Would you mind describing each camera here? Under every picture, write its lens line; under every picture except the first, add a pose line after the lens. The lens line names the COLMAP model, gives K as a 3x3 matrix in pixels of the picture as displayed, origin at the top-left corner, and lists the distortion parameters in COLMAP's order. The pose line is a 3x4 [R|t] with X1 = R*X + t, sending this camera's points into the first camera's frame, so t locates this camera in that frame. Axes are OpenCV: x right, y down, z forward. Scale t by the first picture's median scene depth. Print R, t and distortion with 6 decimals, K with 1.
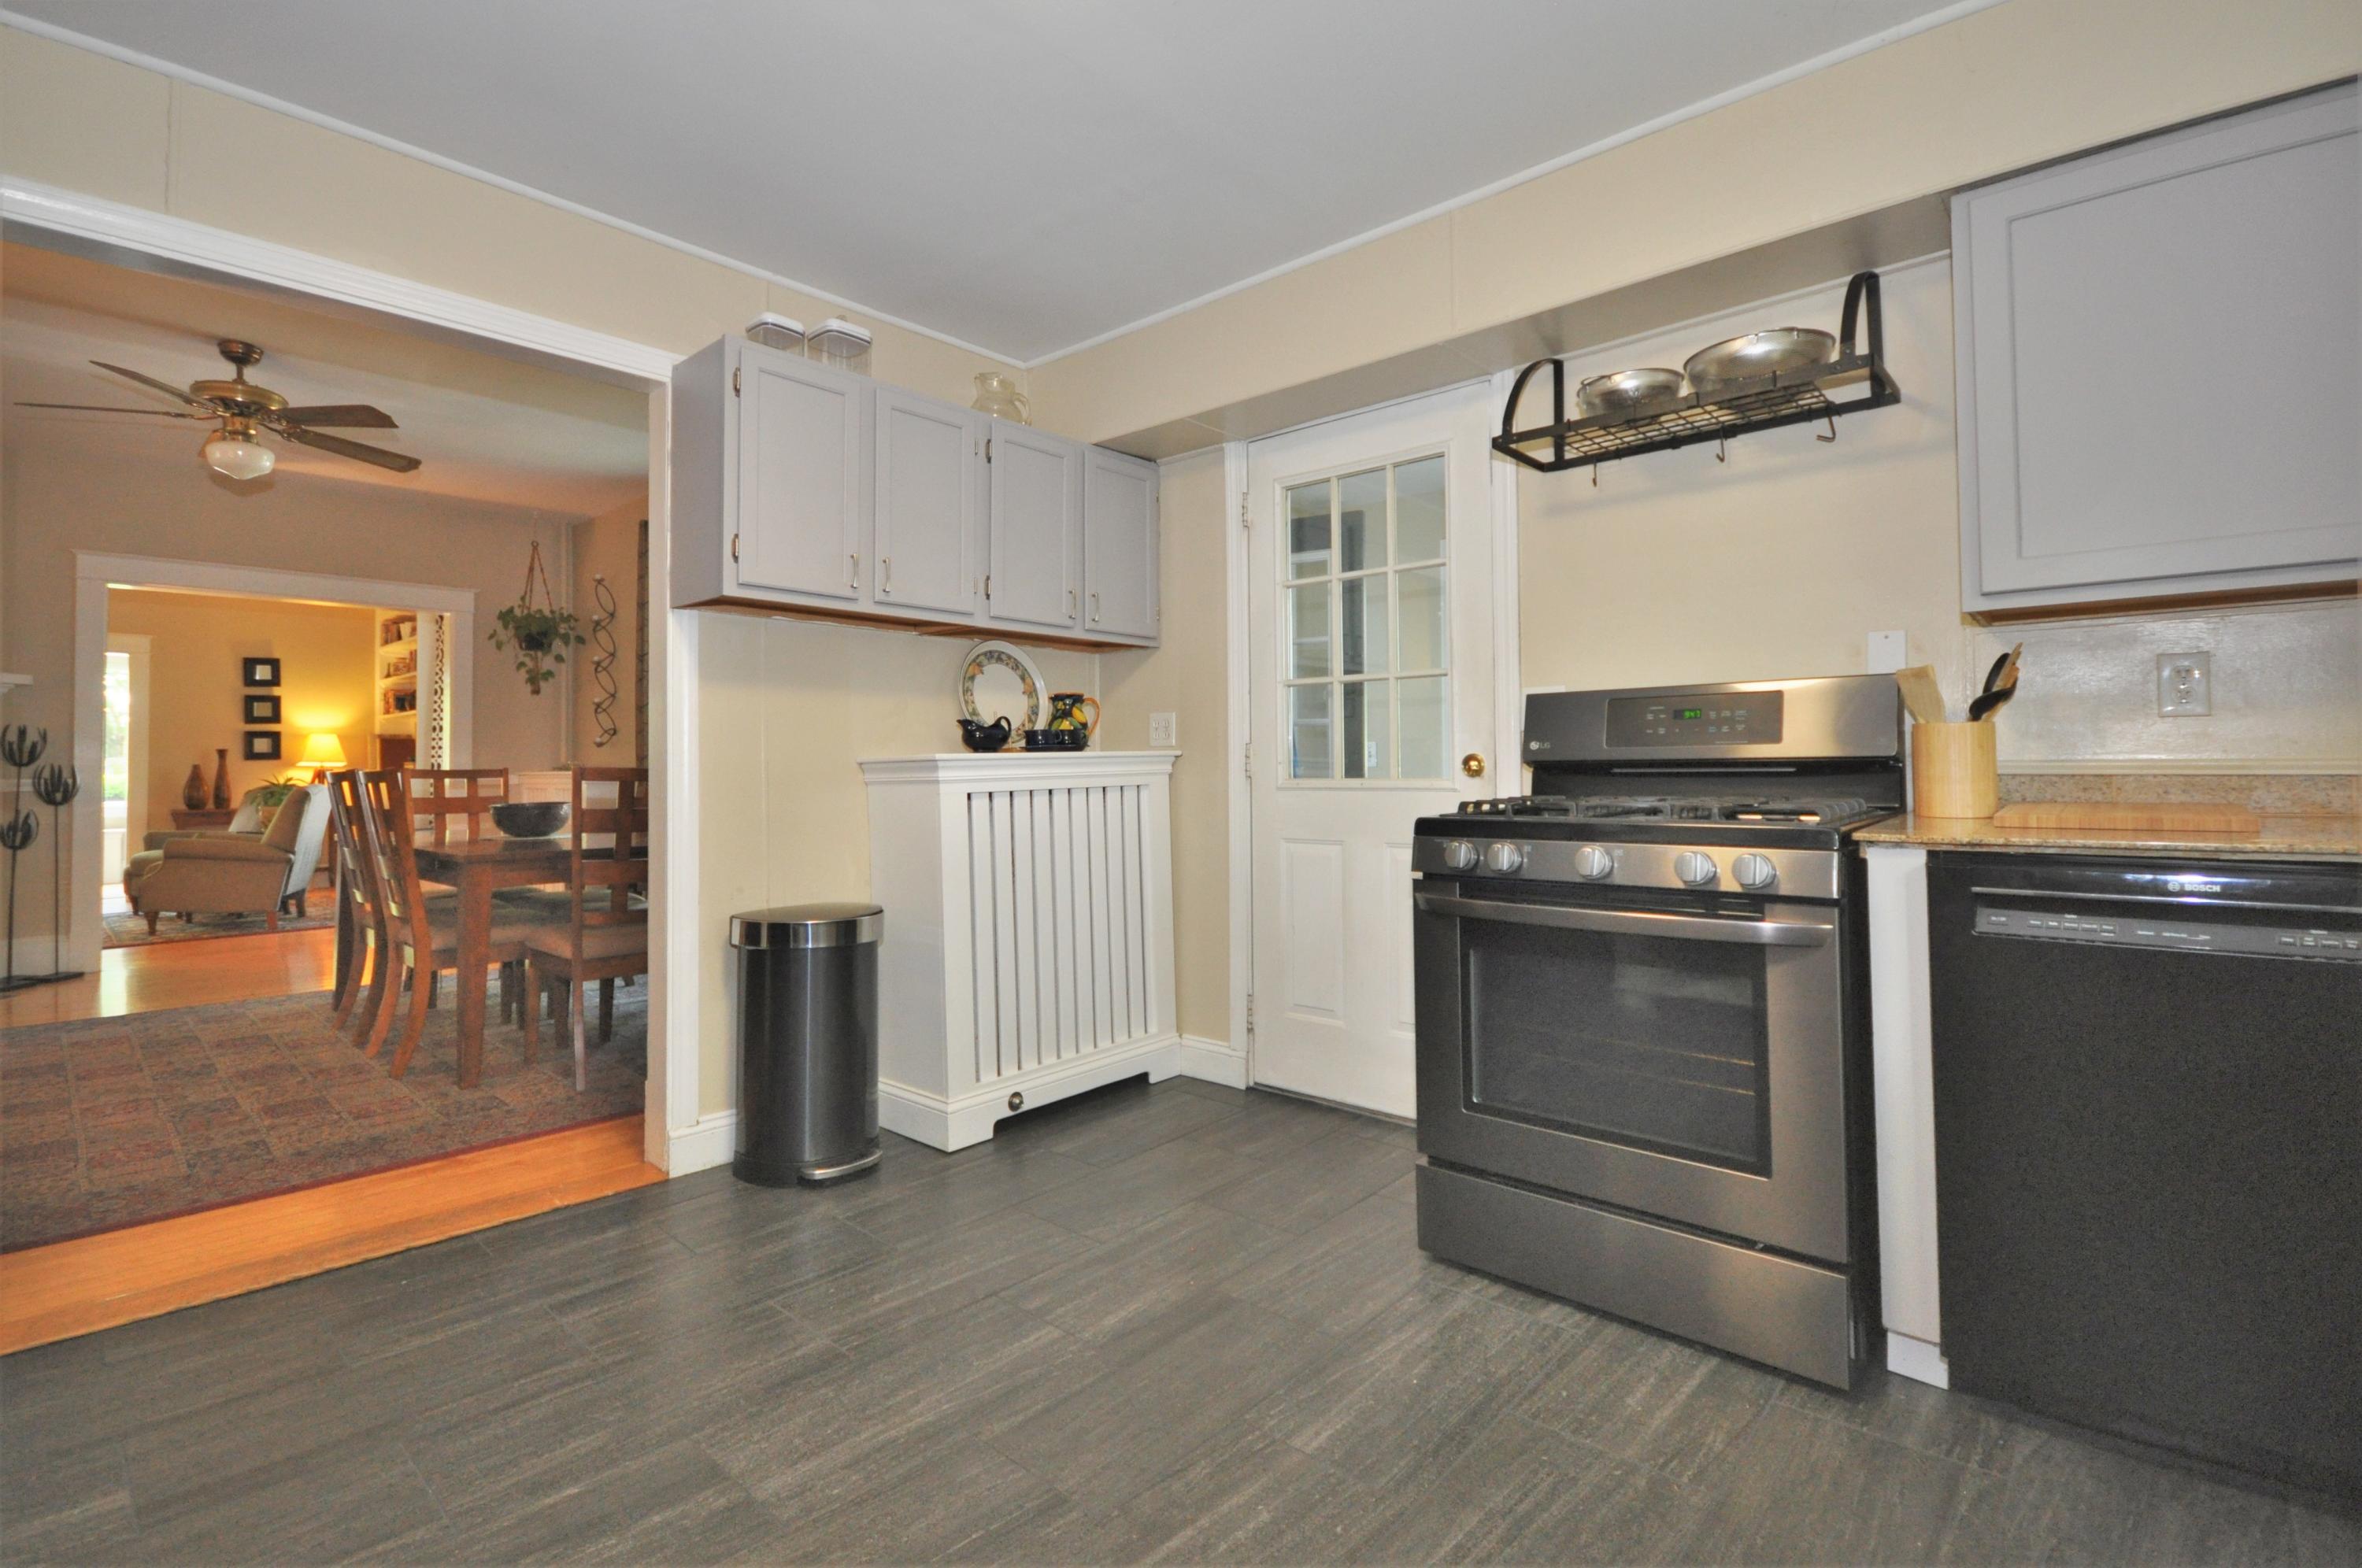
lens RADIAL K [[1055.3, 0, 1128.3], [0, 1055.3, 756.8], [0, 0, 1]] dist [-0.000943, -0.000340]
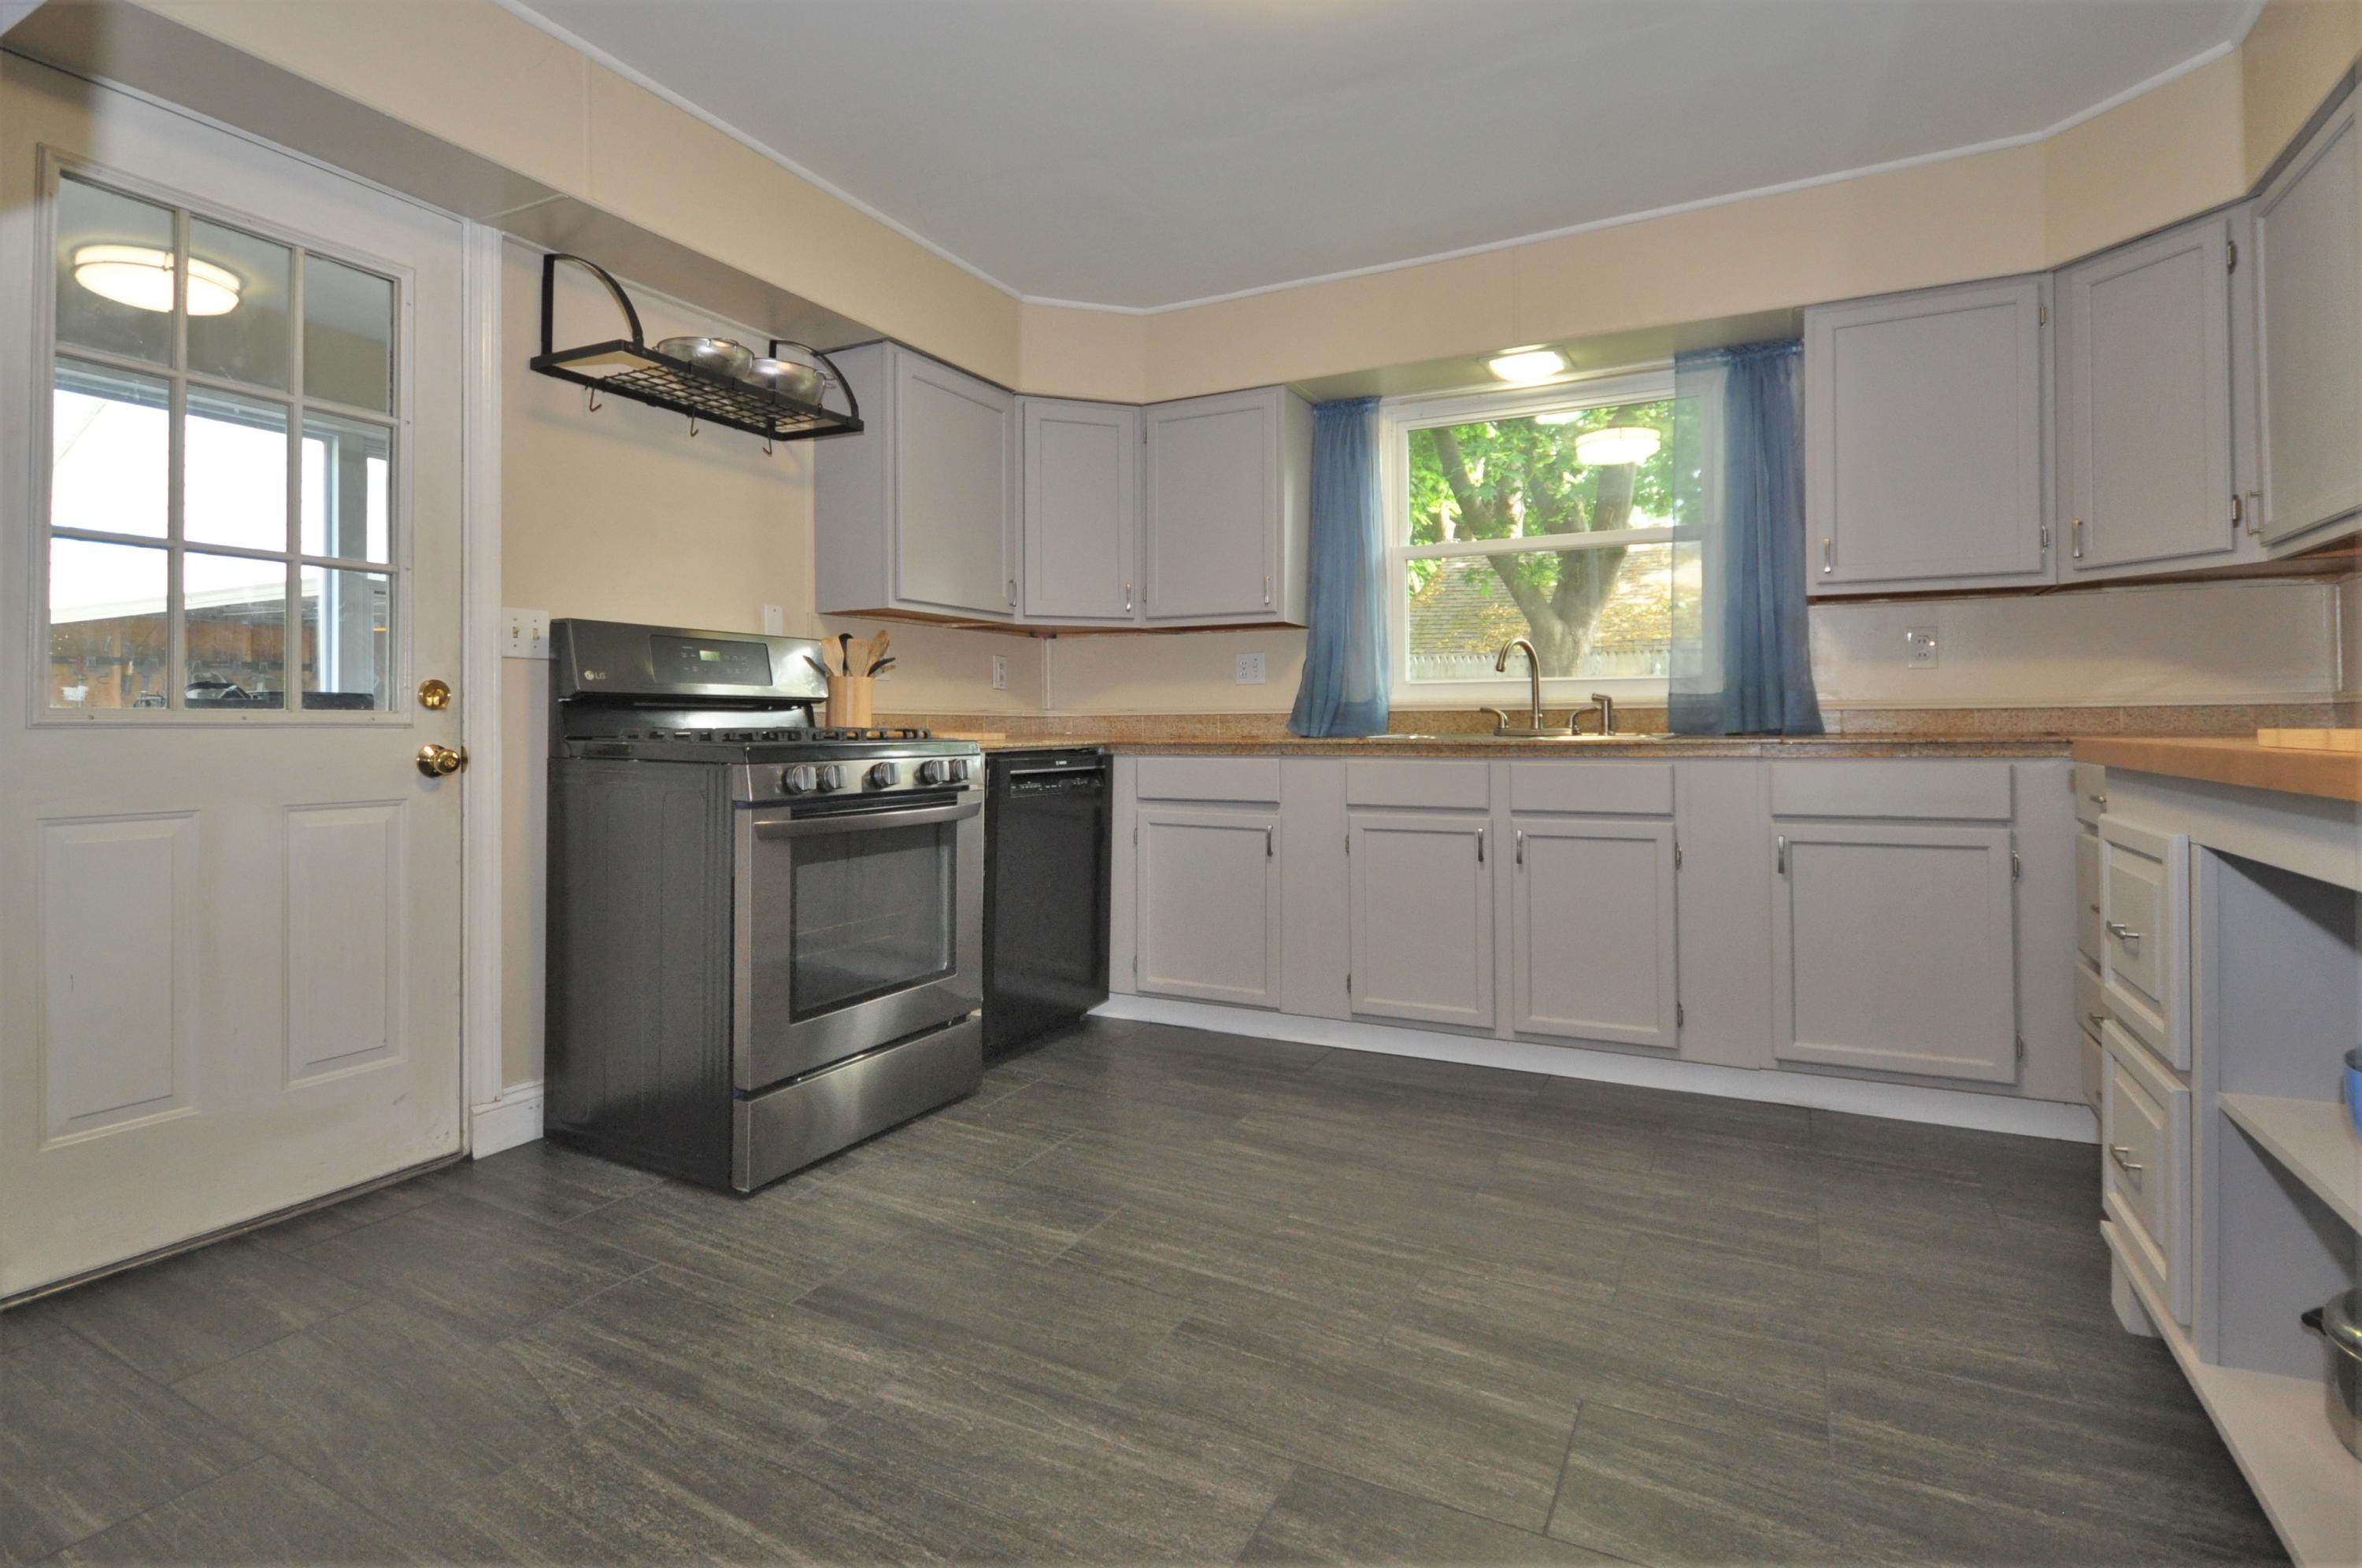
lens RADIAL K [[1127.5, 0, 1192.4], [0, 1127.5, 717.8], [0, 0, 1]] dist [-0.002193, -0.000834]
pose [[-0.270578, 0.017496, 0.962539, -0.968402], [-0.010039, 0.999729, -0.020994, 0.058058], [-0.962646, -0.015344, -0.270329, 1.032602]]
